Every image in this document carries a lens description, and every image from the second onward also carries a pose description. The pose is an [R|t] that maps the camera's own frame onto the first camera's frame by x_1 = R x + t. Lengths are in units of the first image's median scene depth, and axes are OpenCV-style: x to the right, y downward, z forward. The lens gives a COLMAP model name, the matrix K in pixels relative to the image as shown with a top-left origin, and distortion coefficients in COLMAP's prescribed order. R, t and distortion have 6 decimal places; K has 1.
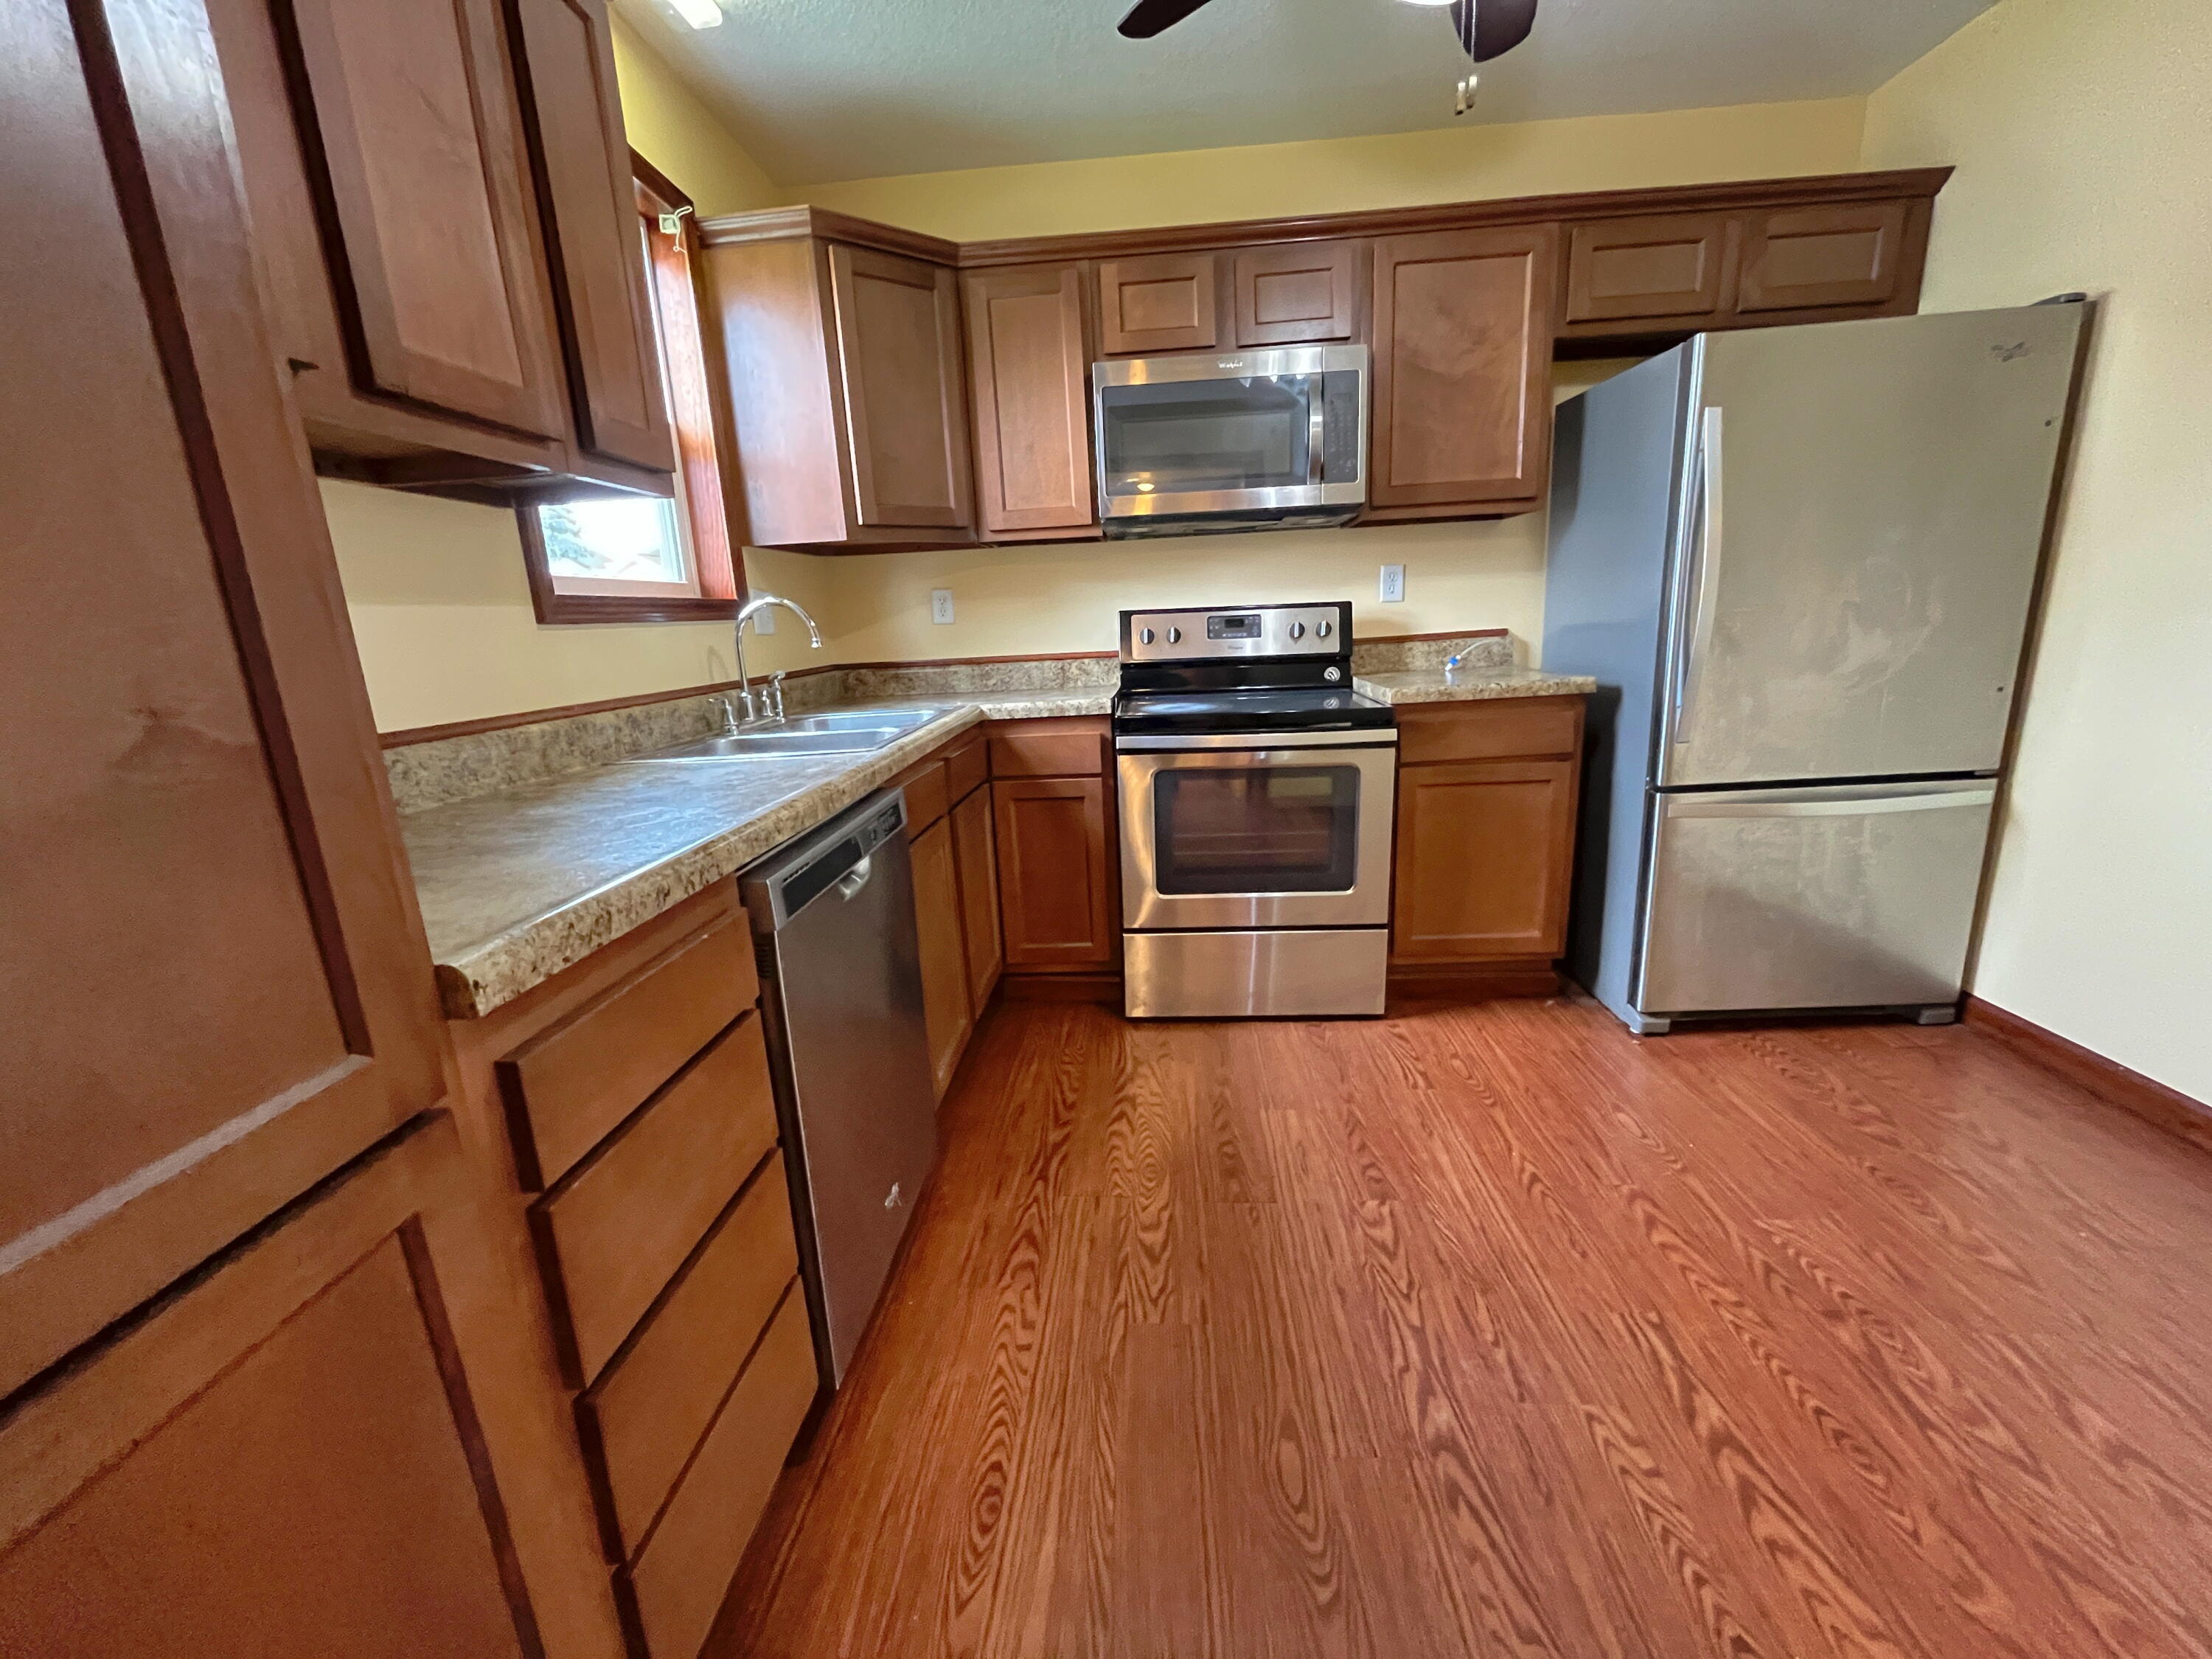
lens RADIAL K [[899.4, 0, 1102.1], [0, 899.4, 835.6], [0, 0, 1]] dist [-0.002052, -0.001070]
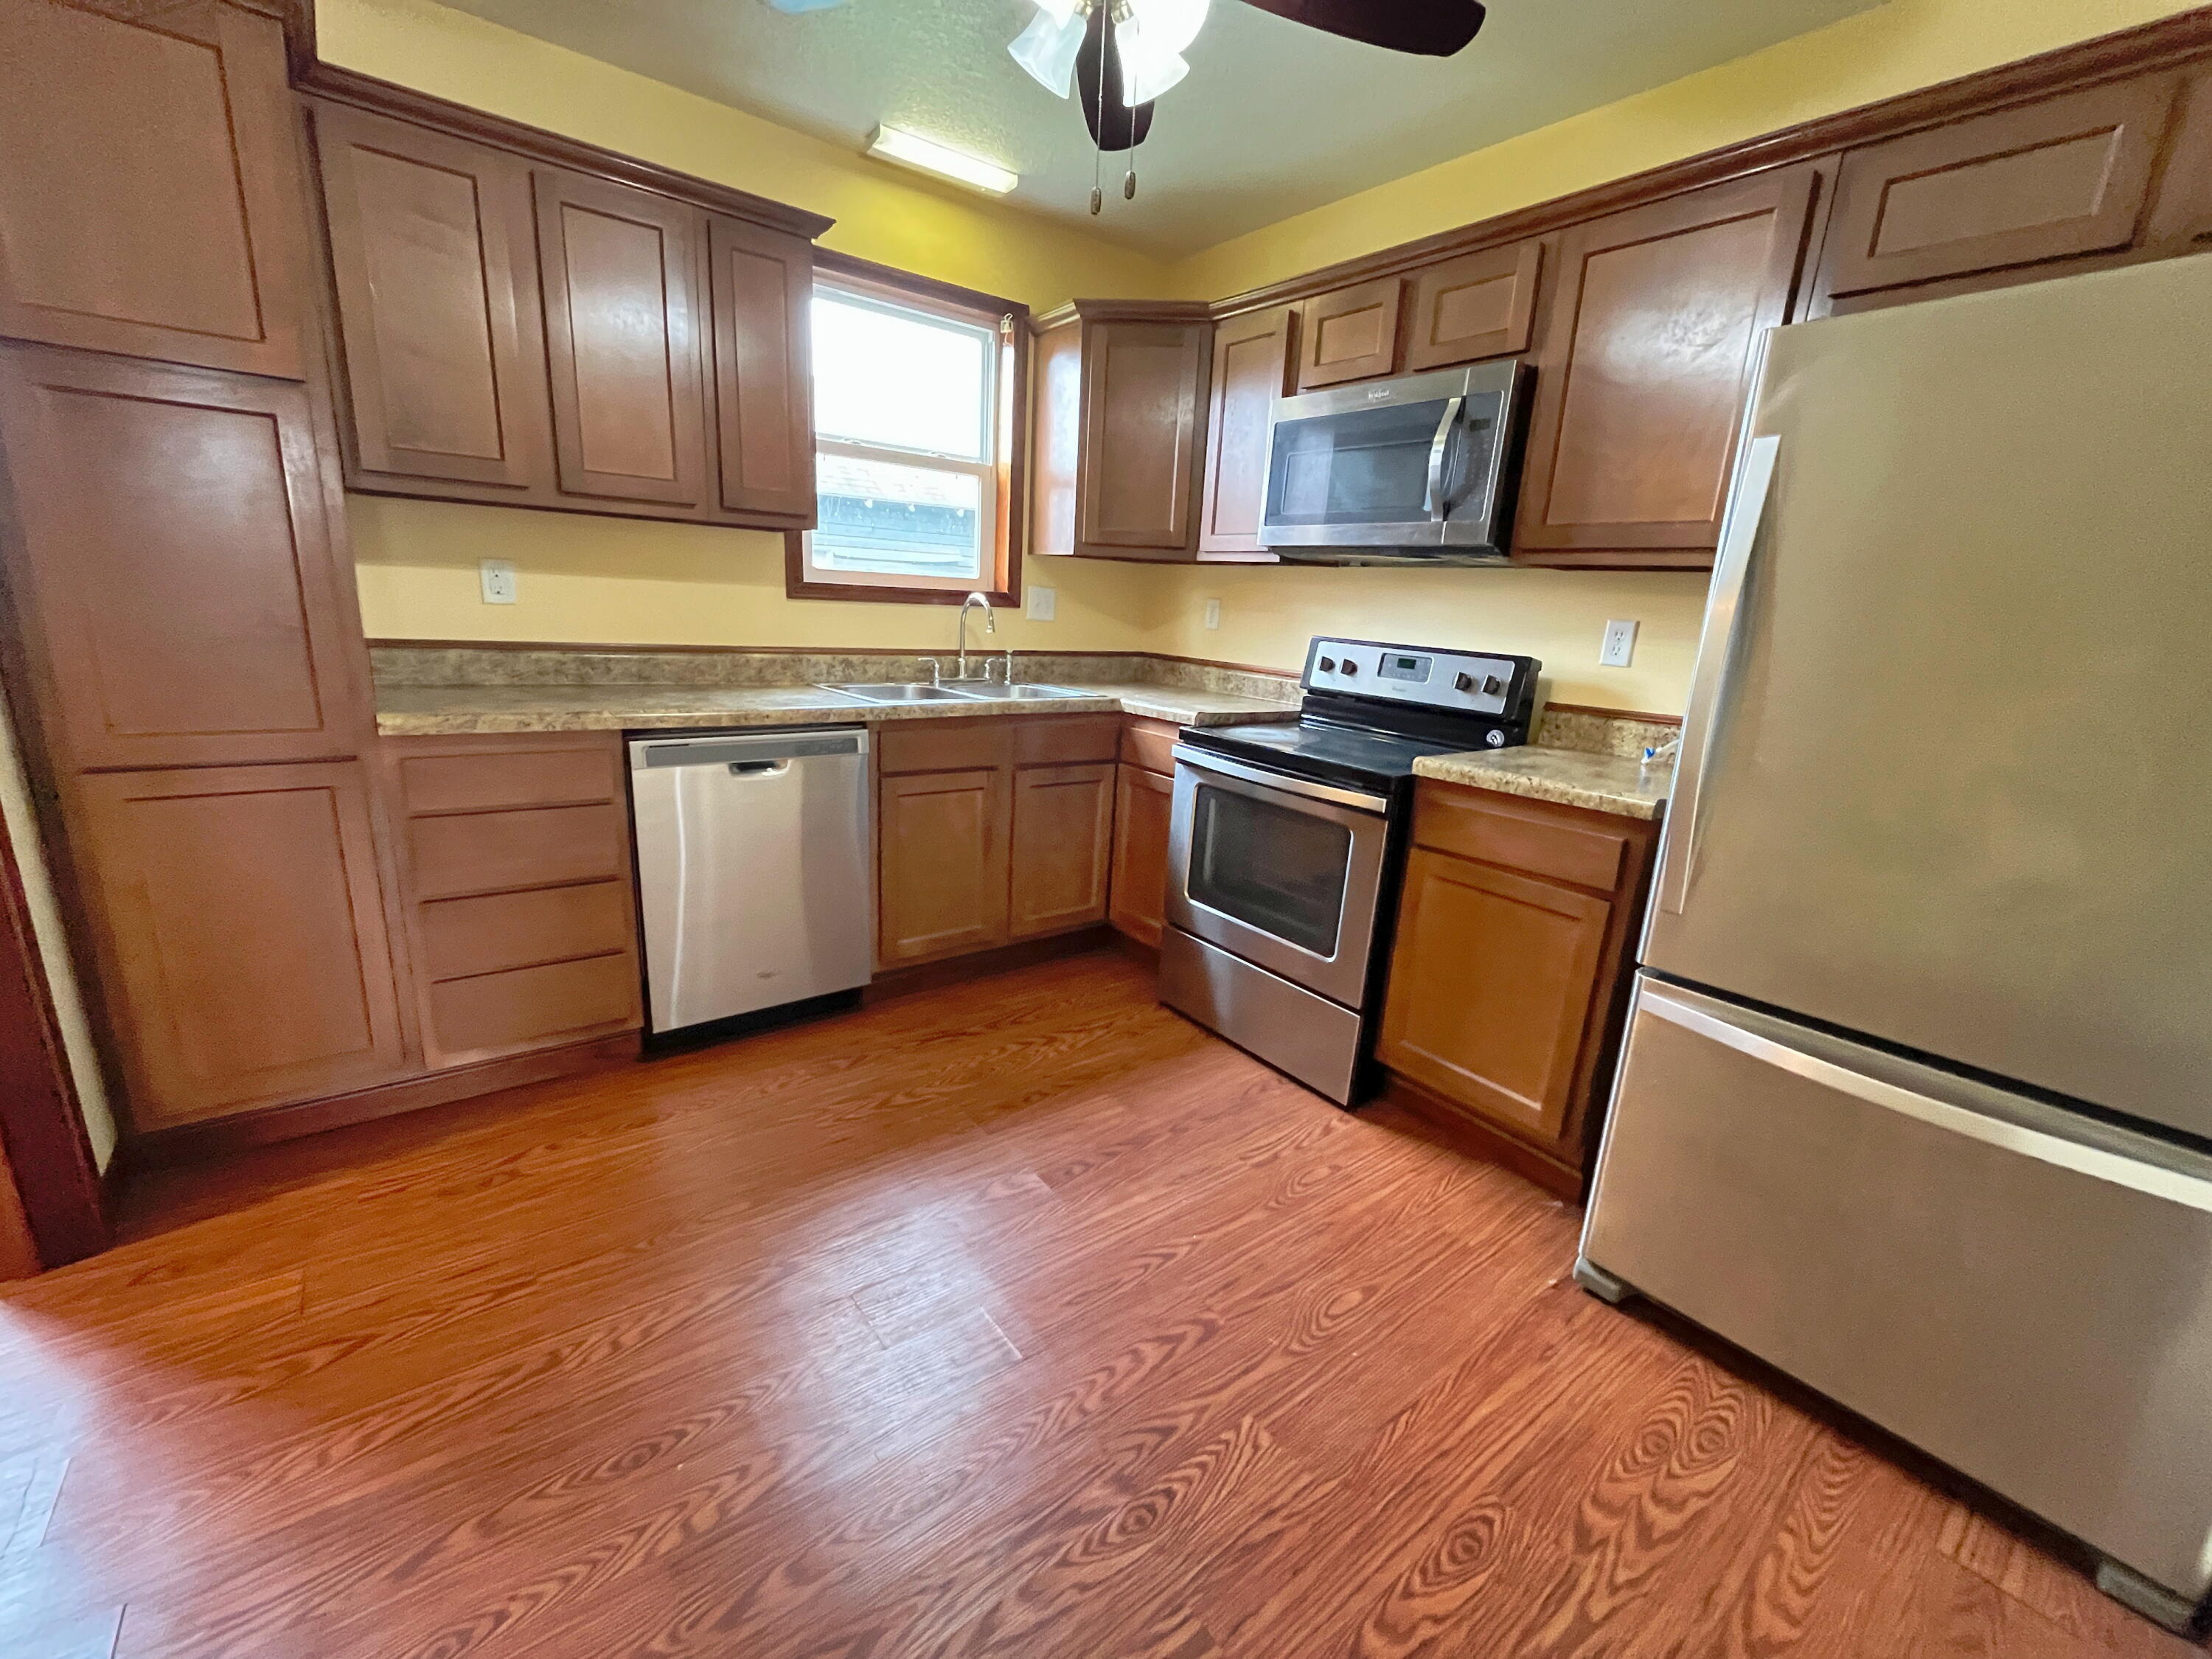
lens RADIAL K [[899.4, 0, 1102.1], [0, 899.4, 835.6], [0, 0, 1]] dist [-0.002052, -0.001070]
pose [[0.657378, 0.275904, -0.701235, 0.749661], [-0.263649, 0.955959, 0.128966, -0.120860], [0.705934, 0.100100, 0.701168, 0.169445]]
